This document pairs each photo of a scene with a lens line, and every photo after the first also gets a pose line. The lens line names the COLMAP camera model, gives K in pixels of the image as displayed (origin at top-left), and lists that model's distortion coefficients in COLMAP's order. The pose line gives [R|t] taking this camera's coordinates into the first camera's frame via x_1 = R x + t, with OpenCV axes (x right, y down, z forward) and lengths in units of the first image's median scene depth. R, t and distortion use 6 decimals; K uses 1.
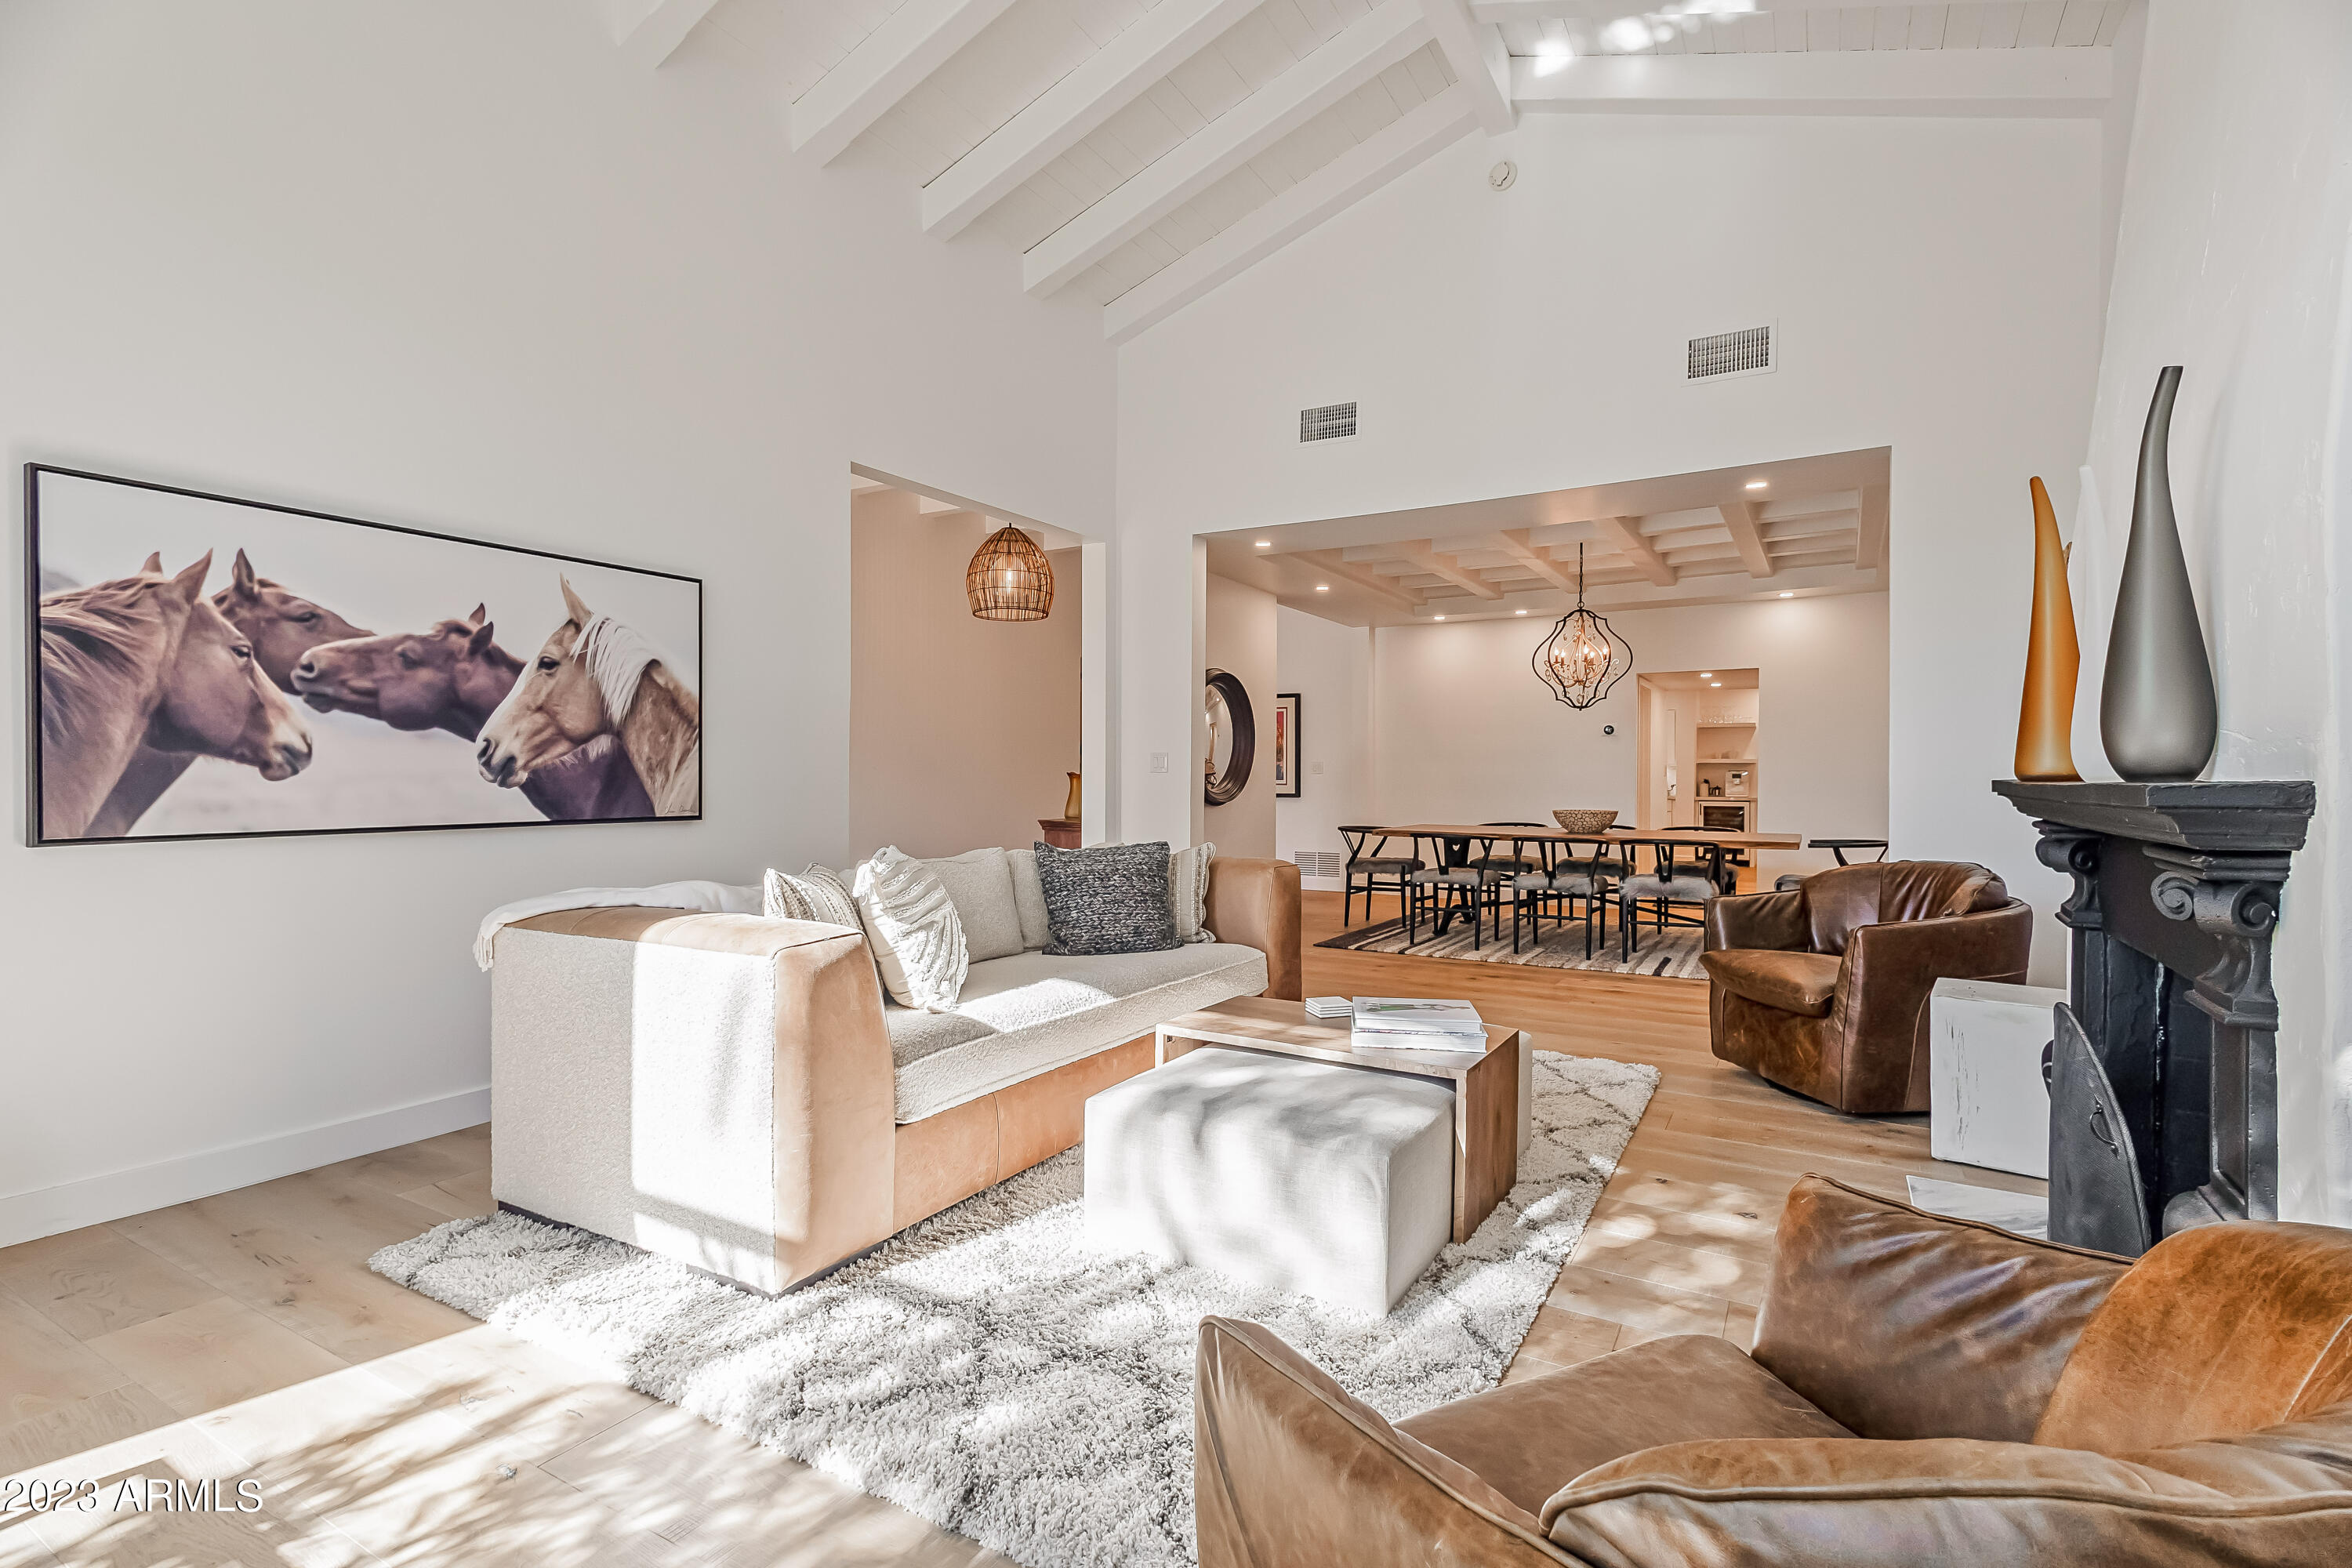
lens RADIAL K [[1099.0, 0, 1165.0], [0, 1099.0, 784.2], [0, 0, 1]] dist [0.008724, -0.001177]
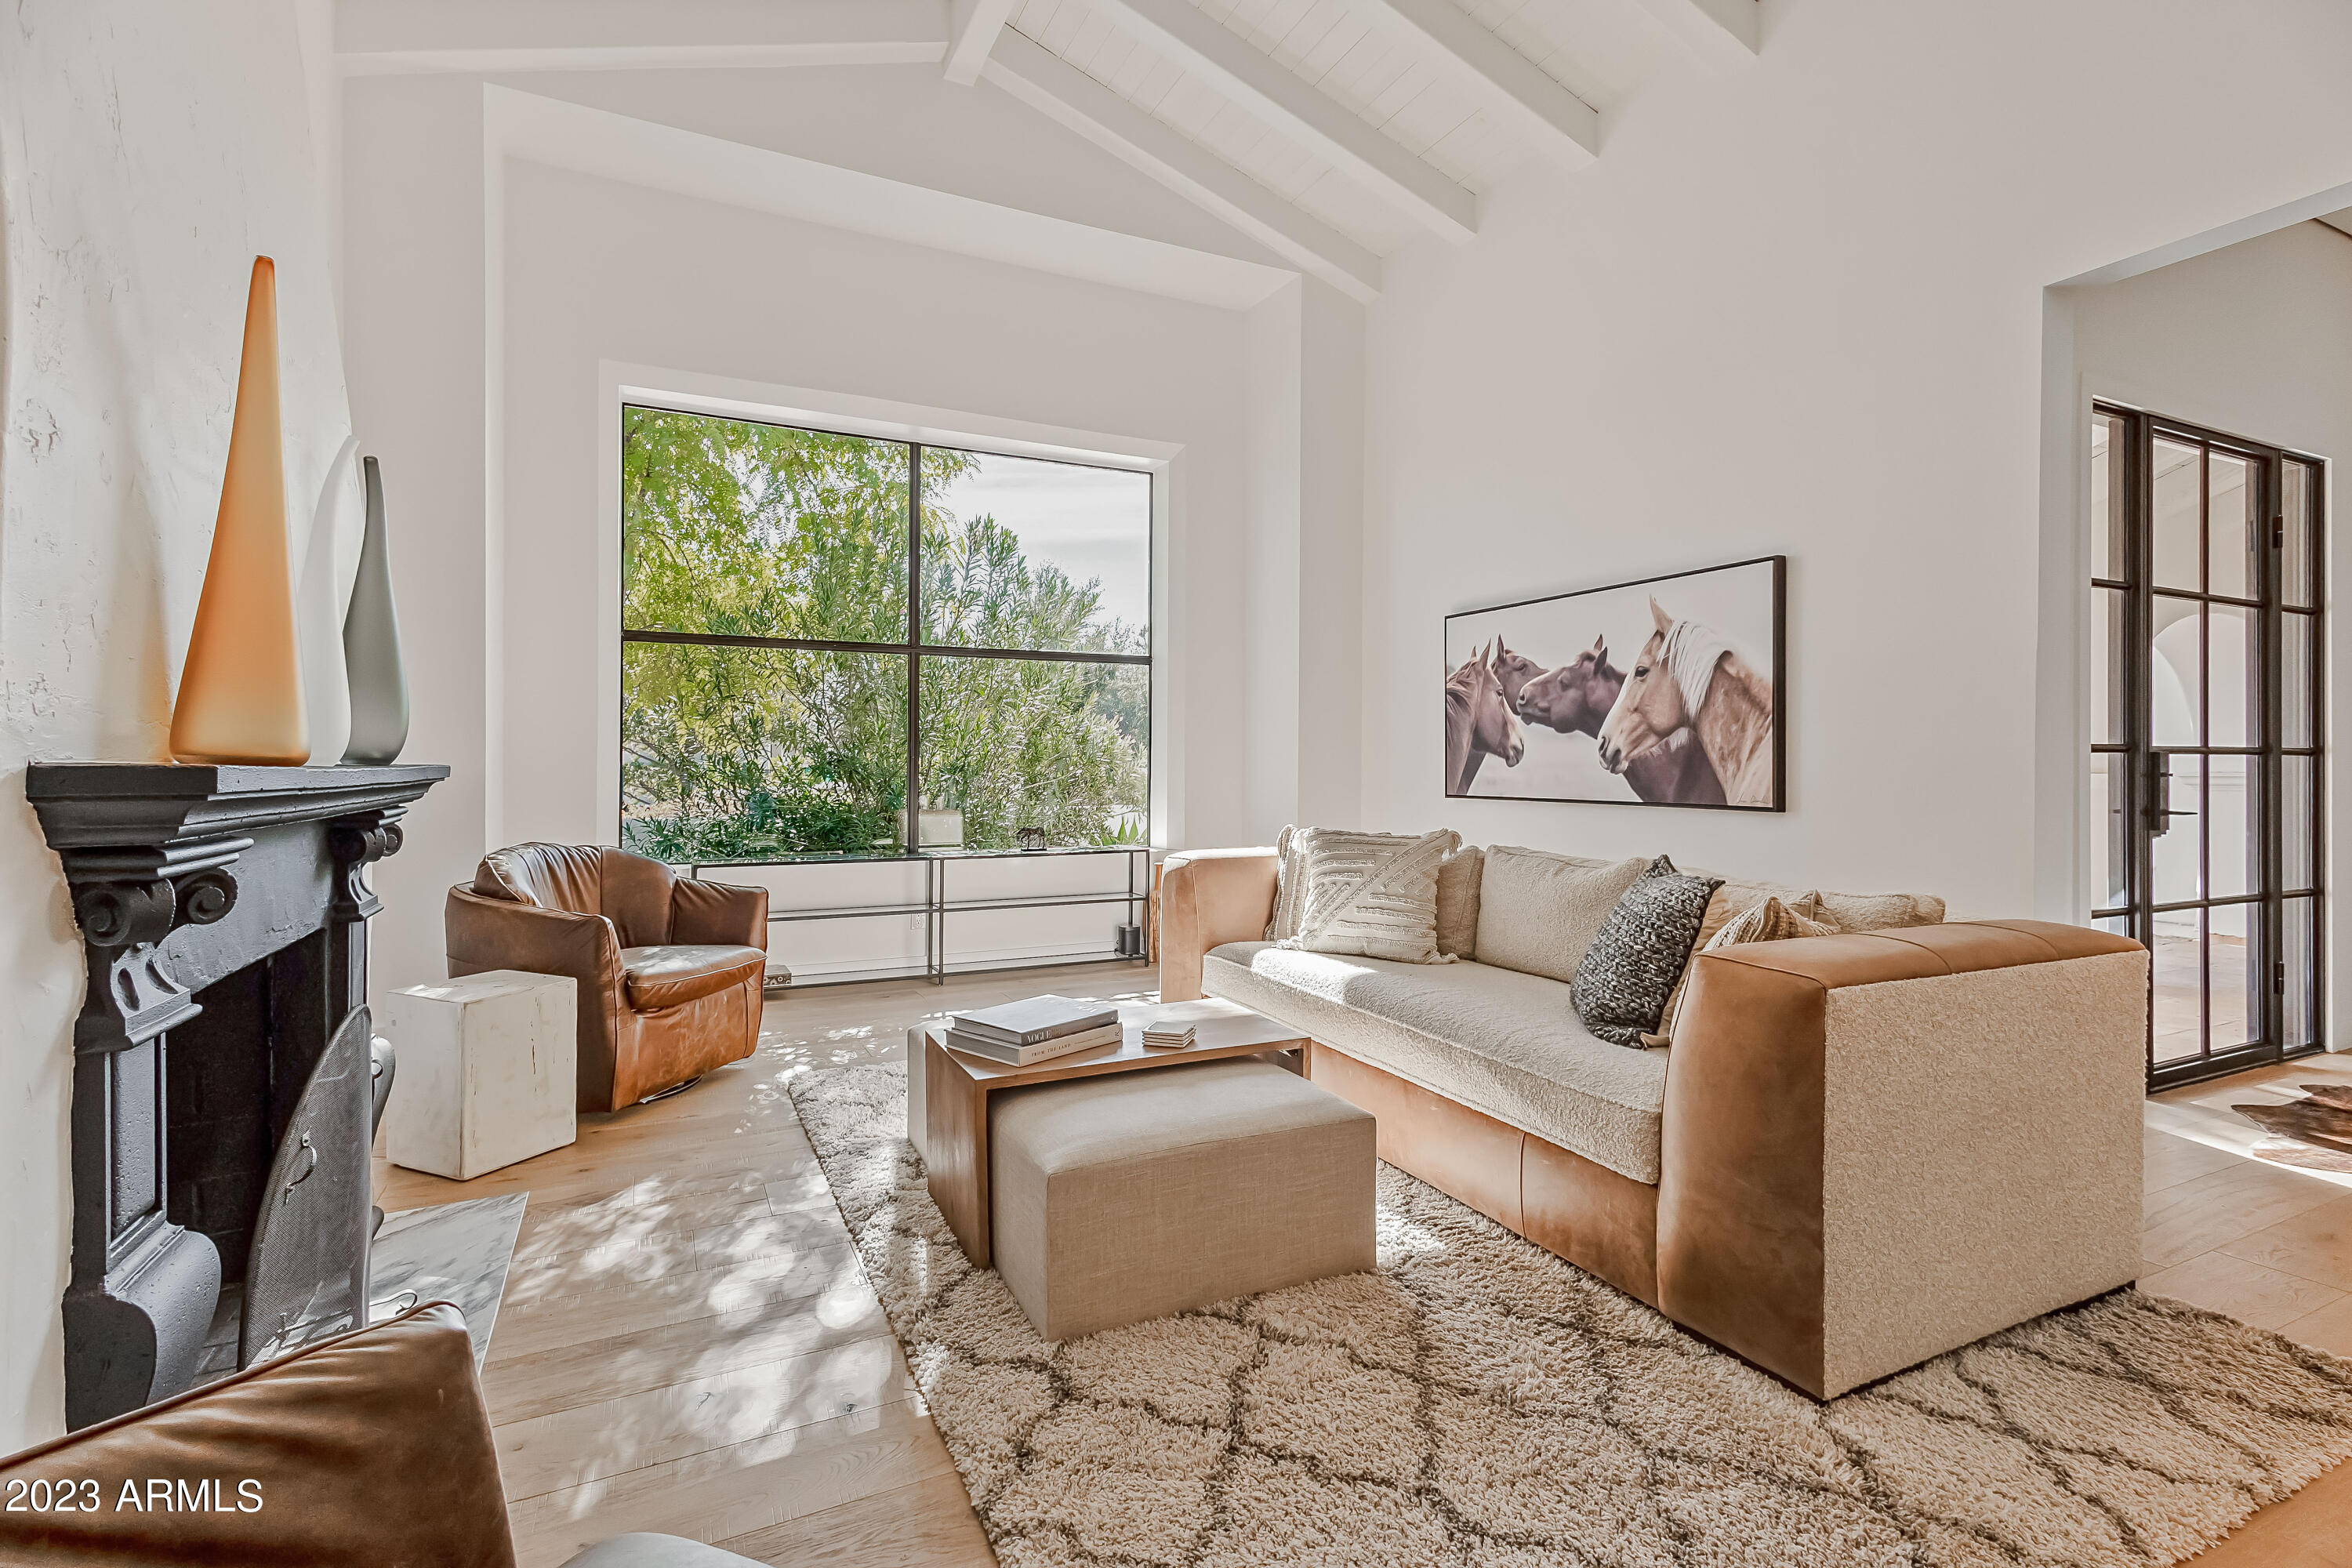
lens RADIAL K [[1099.0, 0, 1185.8], [0, 1099.0, 766.6], [0, 0, 1]] dist [0.008724, -0.001177]
pose [[-0.544189, 0.001128, -0.838962, 0.761284], [-0.009765, 0.999923, 0.007678, -0.010278], [0.838906, 0.012371, -0.544136, 1.302050]]
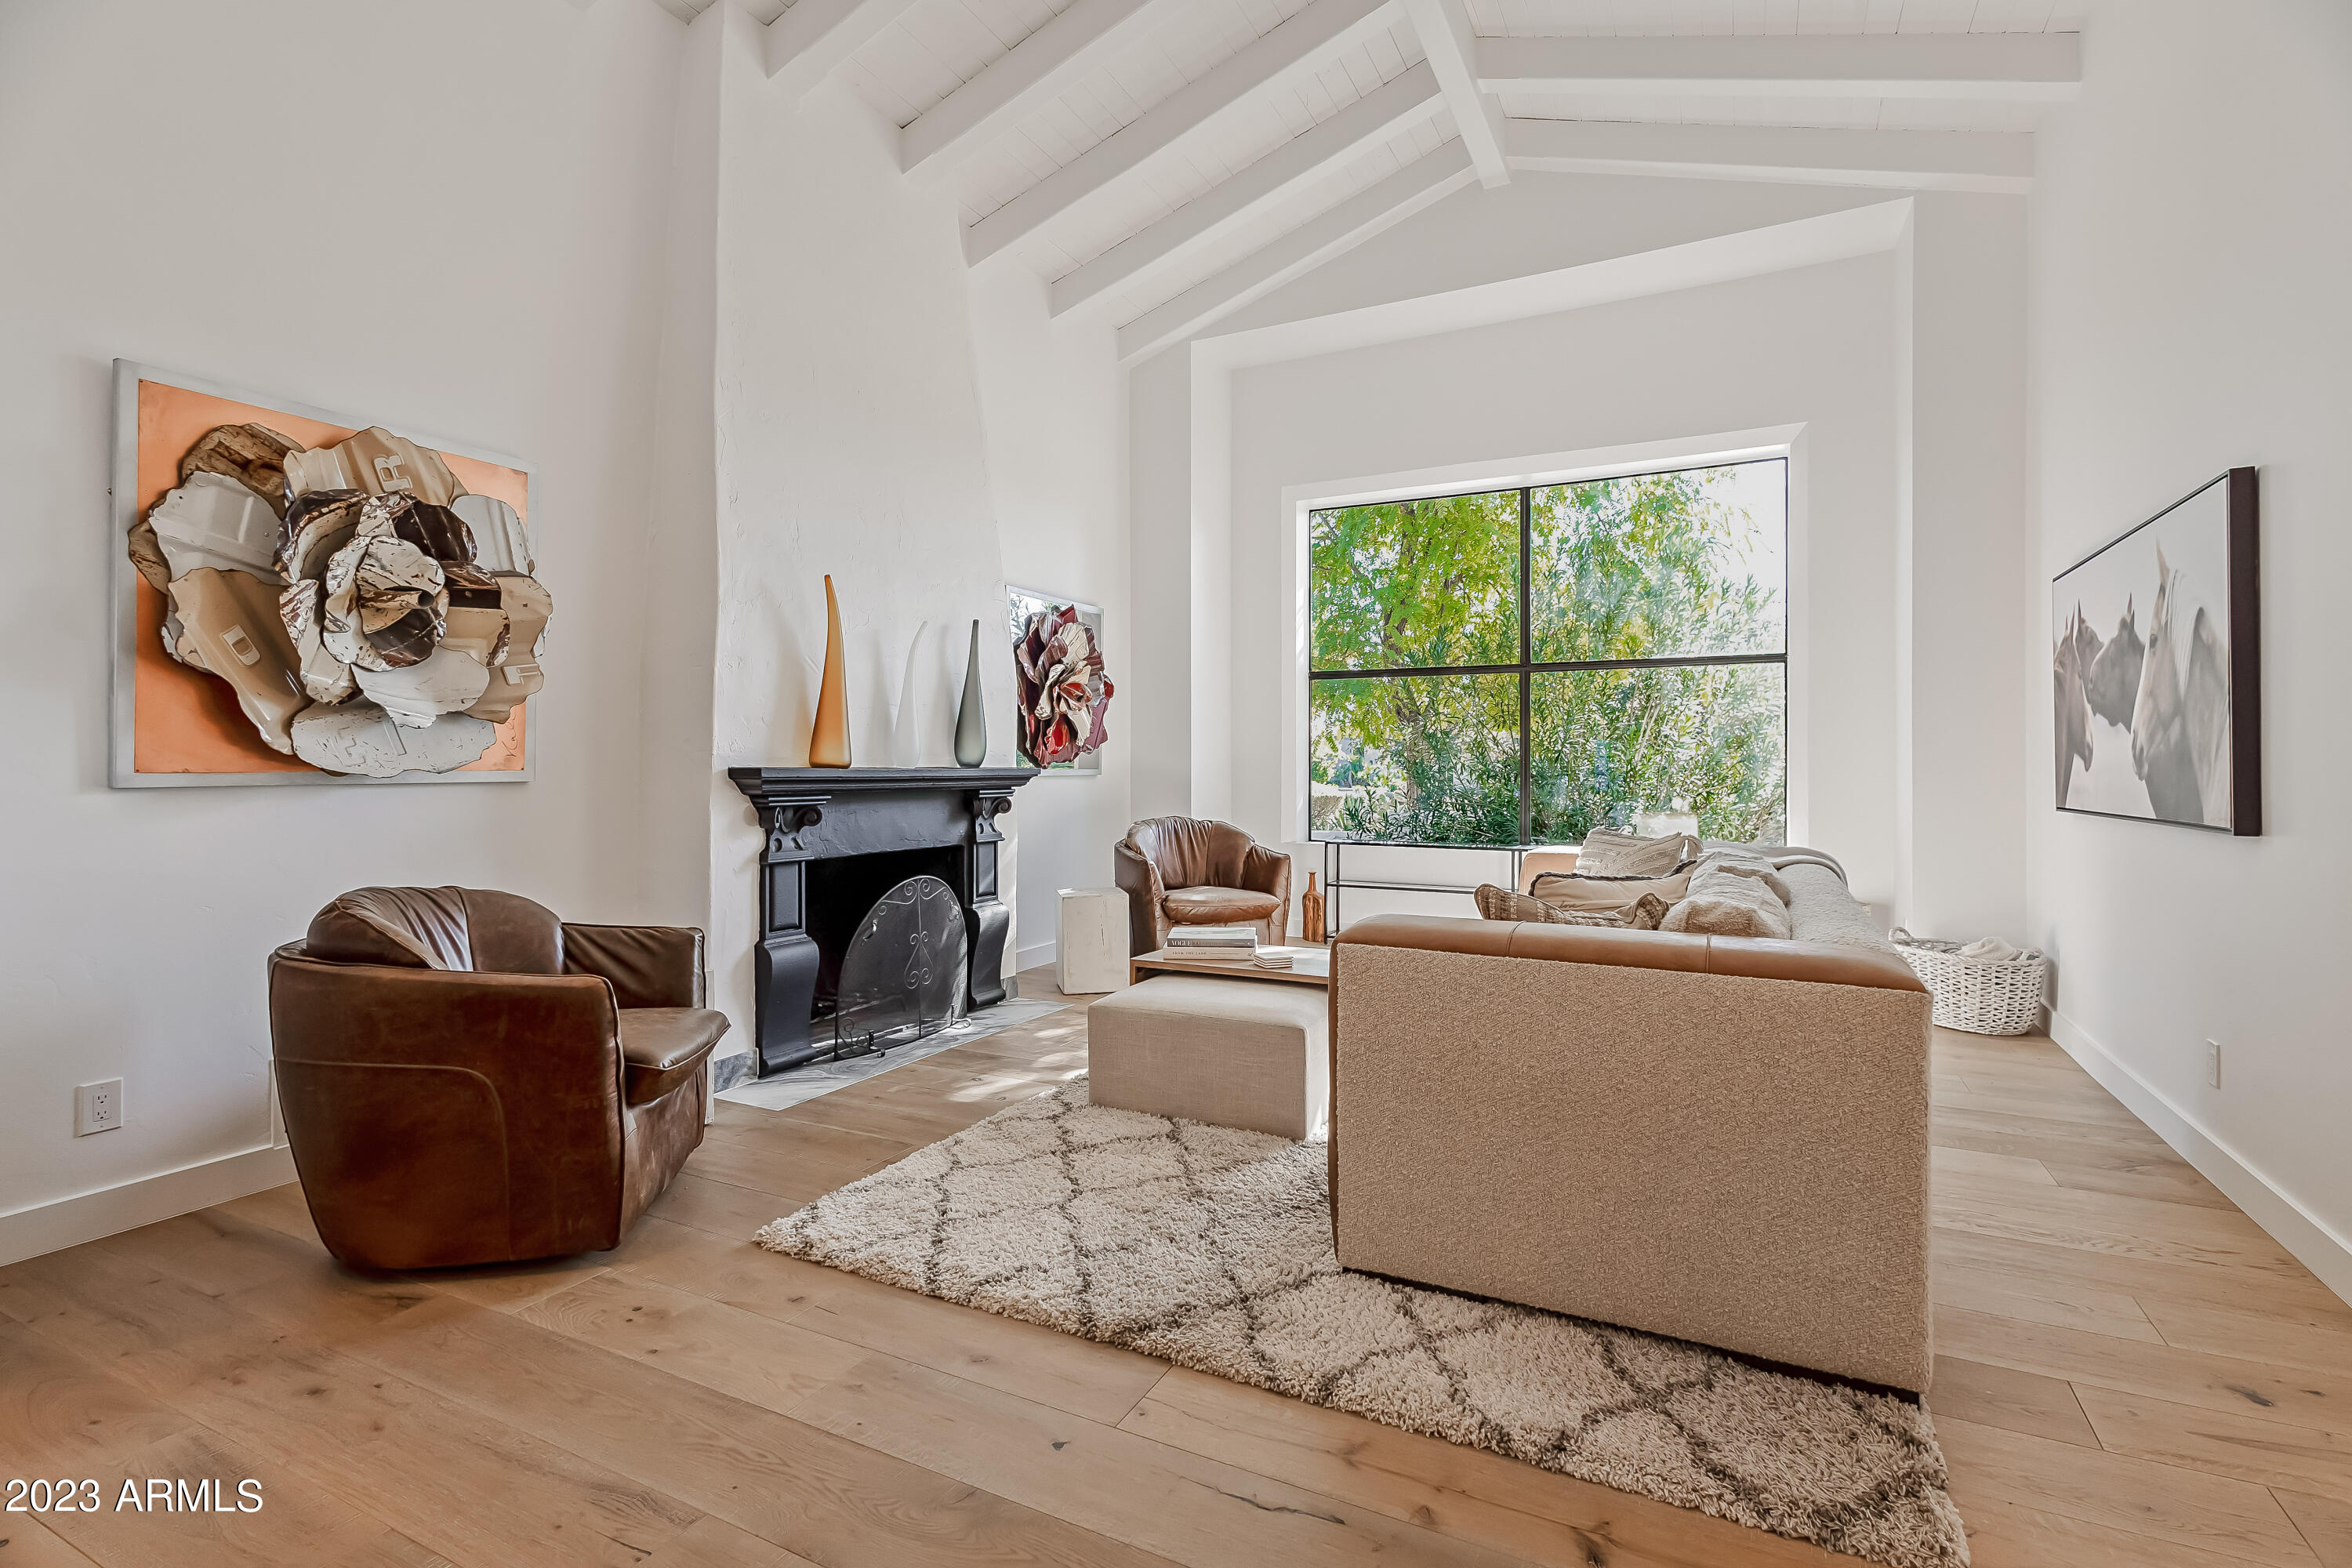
lens RADIAL K [[1099.0, 0, 1183.1], [0, 1099.0, 762.6], [0, 0, 1]] dist [0.008724, -0.001177]
pose [[-0.997559, -0.001040, -0.069818, 0.298539], [-0.001438, 0.999983, 0.005641, -0.016350], [0.069811, 0.005727, -0.997544, 1.930629]]
